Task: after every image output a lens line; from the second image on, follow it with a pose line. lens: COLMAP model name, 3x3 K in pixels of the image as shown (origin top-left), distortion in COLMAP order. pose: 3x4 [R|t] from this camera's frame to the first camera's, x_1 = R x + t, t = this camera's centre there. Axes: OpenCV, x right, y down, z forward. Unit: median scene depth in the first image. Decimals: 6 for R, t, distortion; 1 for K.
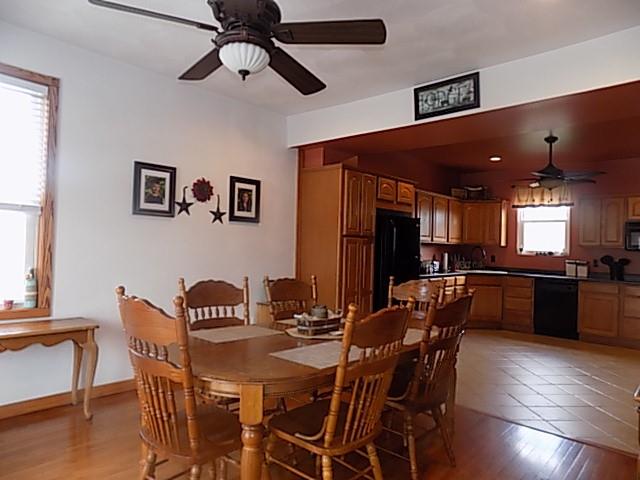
lens RADIAL K [[444.1, 0, 318.7], [0, 444.1, 236.7], [0, 0, 1]] dist [-0.040323, 0.033766]
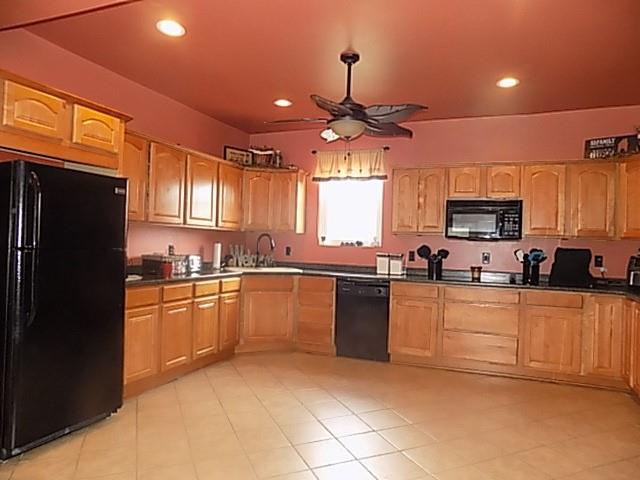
lens RADIAL K [[432.9, 0, 321.8], [0, 432.9, 241.8], [0, 0, 1]] dist [-0.099029, 0.003265]
pose [[0.938480, -0.000974, 0.345332, 0.222147], [-0.008895, 0.999596, 0.026992, 0.016656], [-0.345219, -0.028403, 0.938092, 0.347966]]
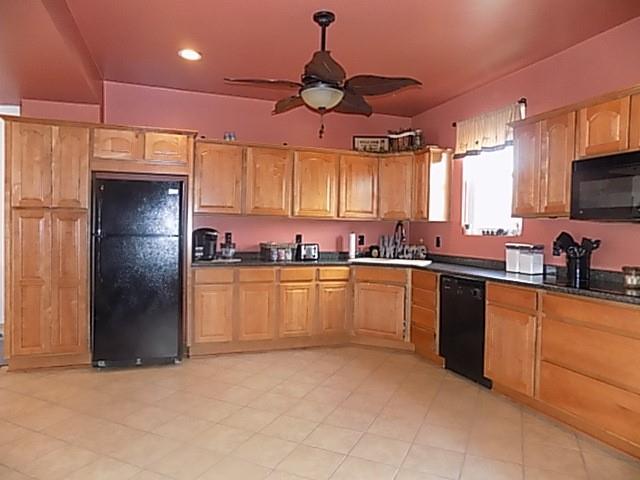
lens RADIAL K [[444.1, 0, 325.4], [0, 444.1, 239.3], [0, 0, 1]] dist [-0.040323, 0.033766]
pose [[0.880820, -0.005103, -0.473424, 0.614467], [0.019534, 0.999482, 0.025570, 0.029539], [0.473048, -0.031770, 0.880464, 0.396065]]
